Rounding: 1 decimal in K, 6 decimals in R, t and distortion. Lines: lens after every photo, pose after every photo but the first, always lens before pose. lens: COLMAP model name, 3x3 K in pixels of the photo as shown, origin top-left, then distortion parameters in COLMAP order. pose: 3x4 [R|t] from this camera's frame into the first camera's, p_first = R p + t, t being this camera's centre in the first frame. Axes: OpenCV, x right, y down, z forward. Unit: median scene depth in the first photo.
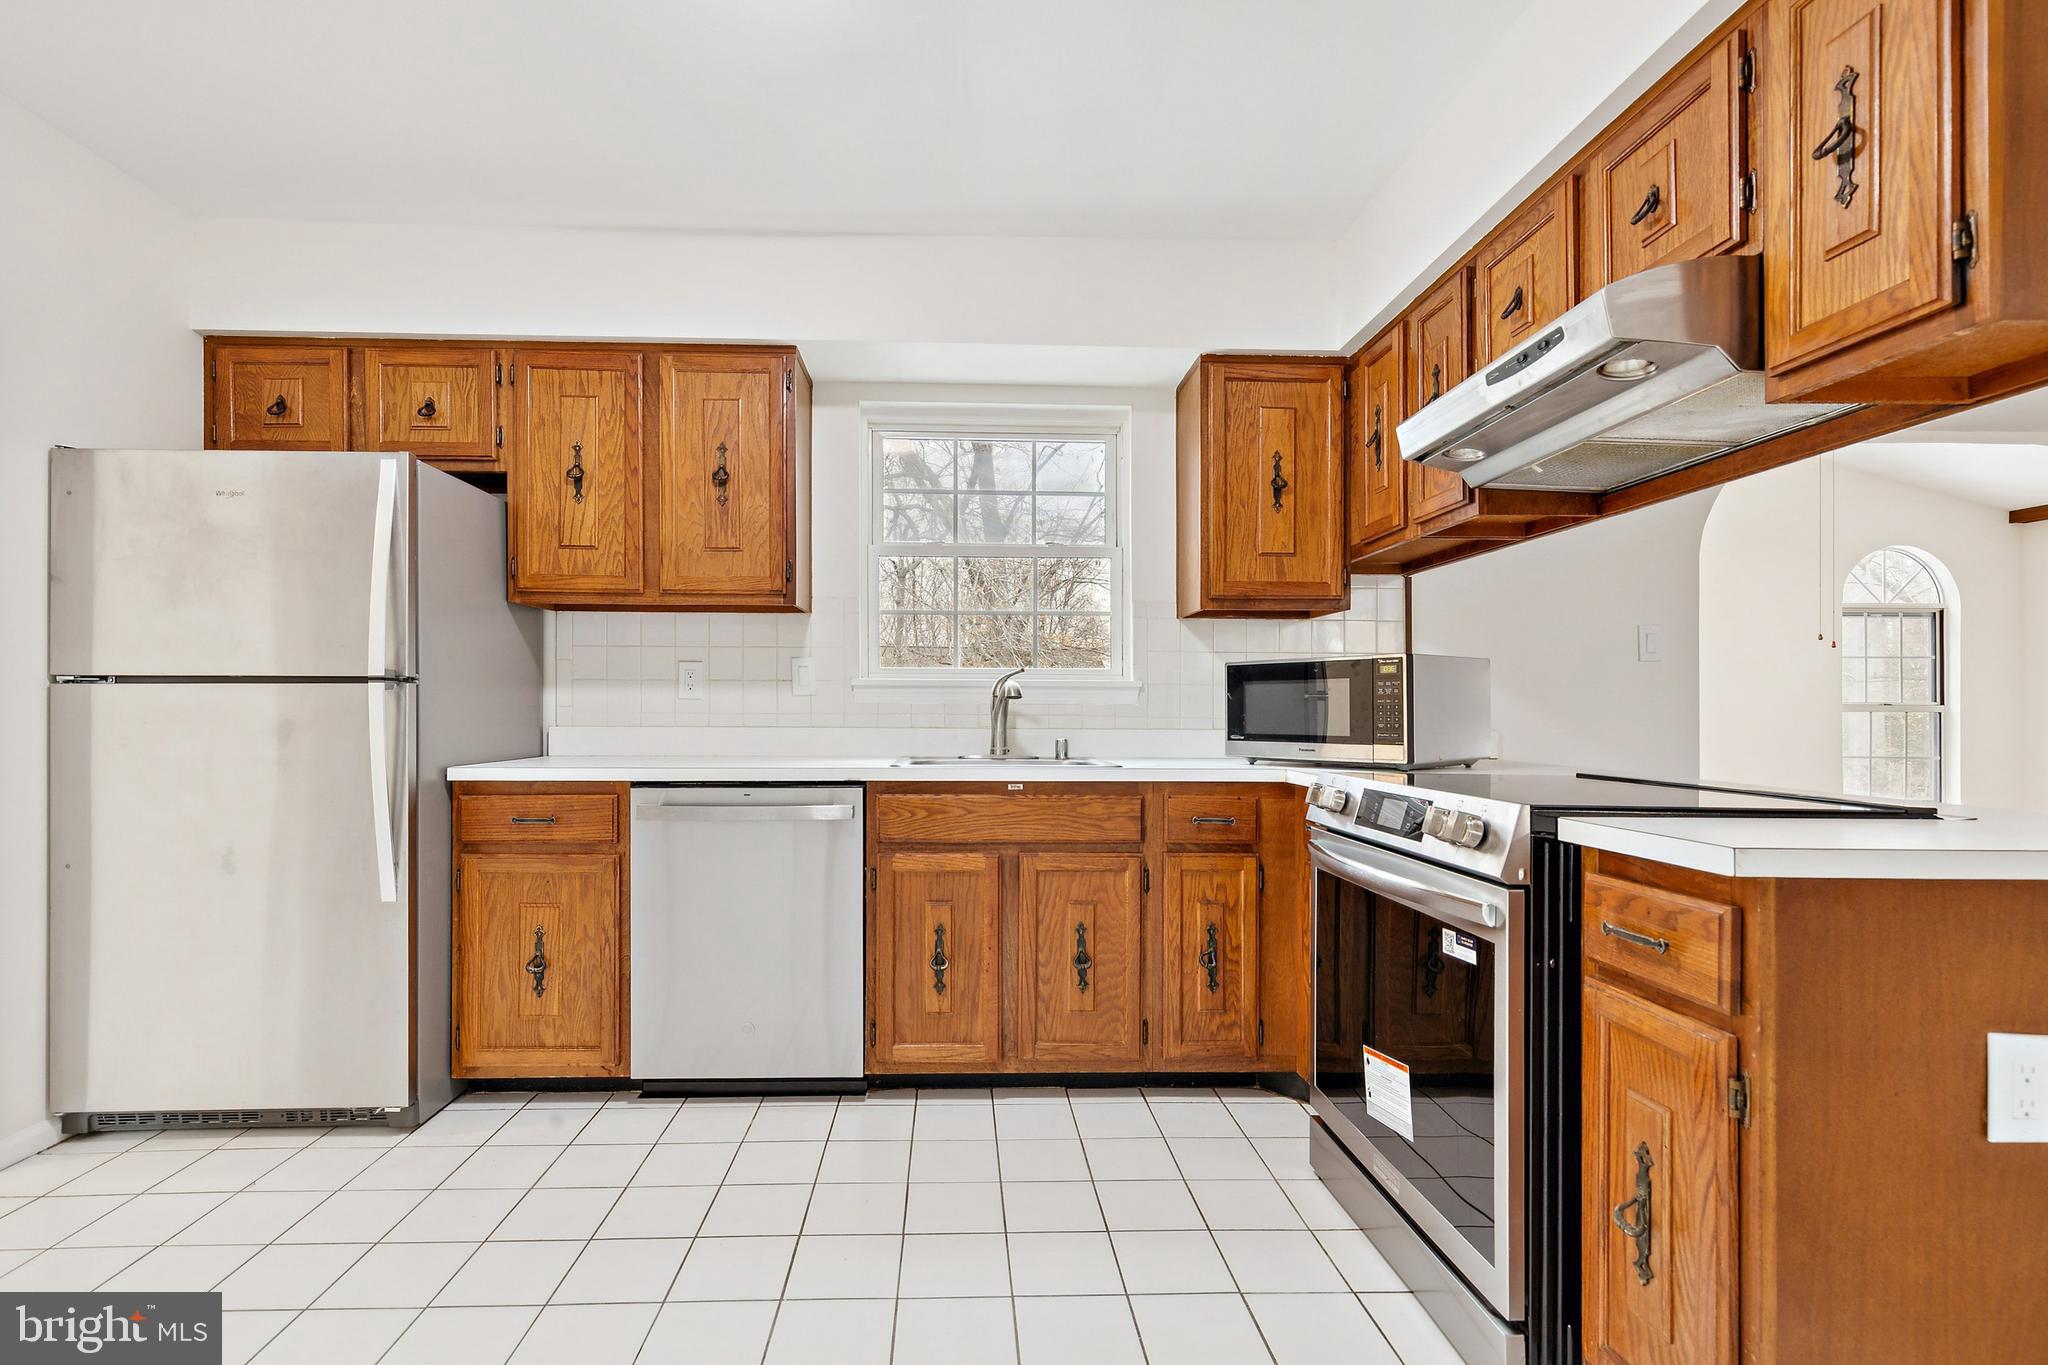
lens RADIAL K [[964.0, 0, 1019.6], [0, 964.0, 713.5], [0, 0, 1]] dist [0.002875, 0.000095]
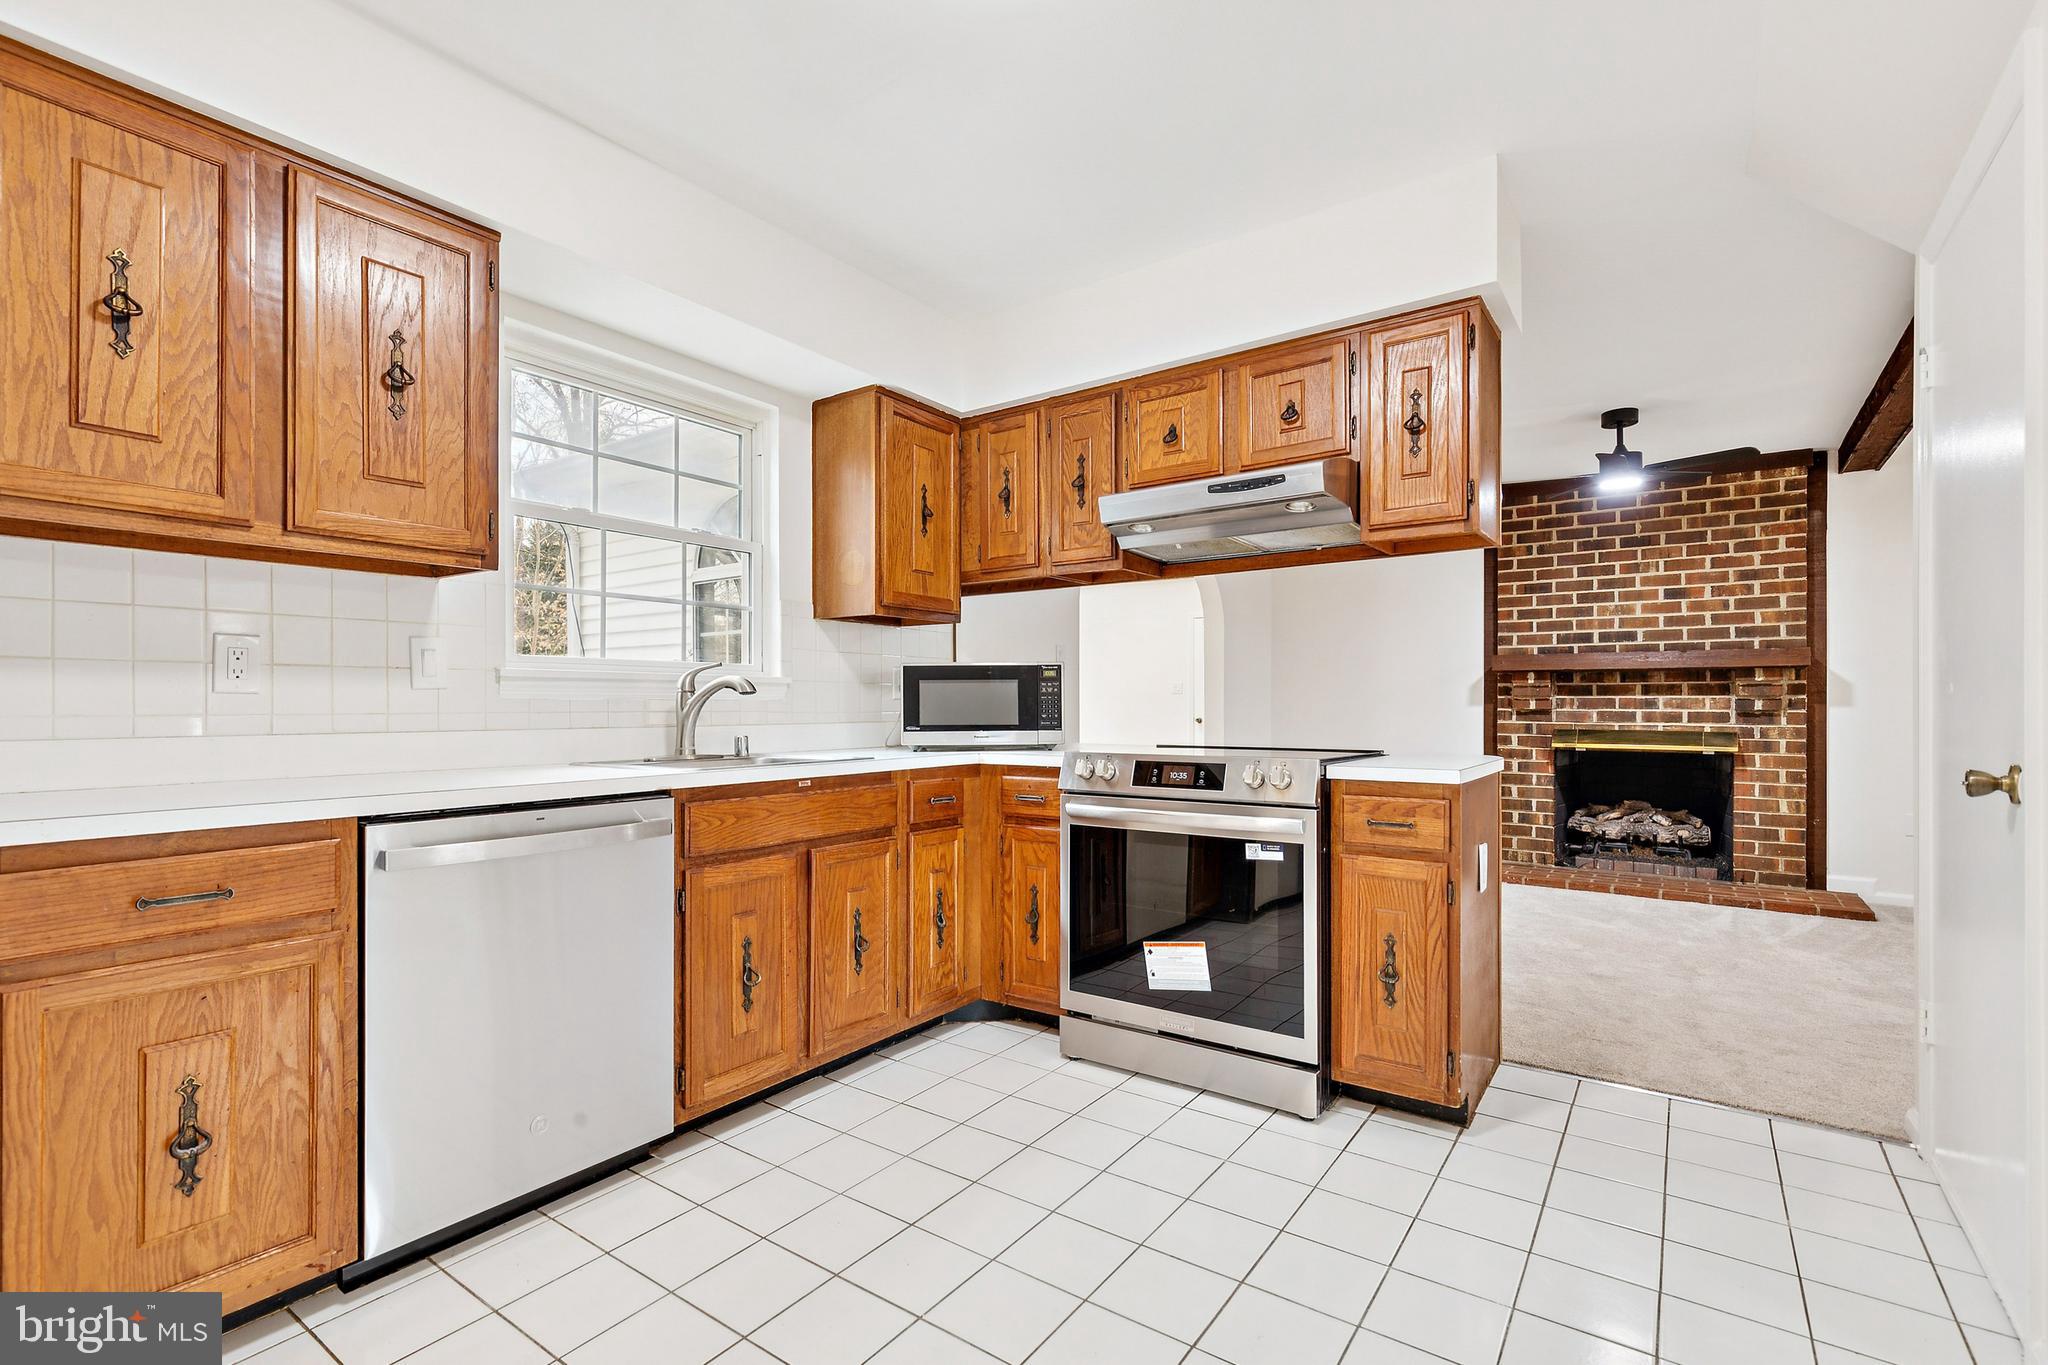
lens RADIAL K [[927.3, 0, 1028.4], [0, 927.3, 716.1], [0, 0, 1]] dist [0.000559, -0.000280]
pose [[0.604906, -0.014584, 0.796164, -0.624085], [0.008694, 0.999894, 0.011710, -0.002478], [-0.796250, -0.000162, 0.604968, 0.241713]]
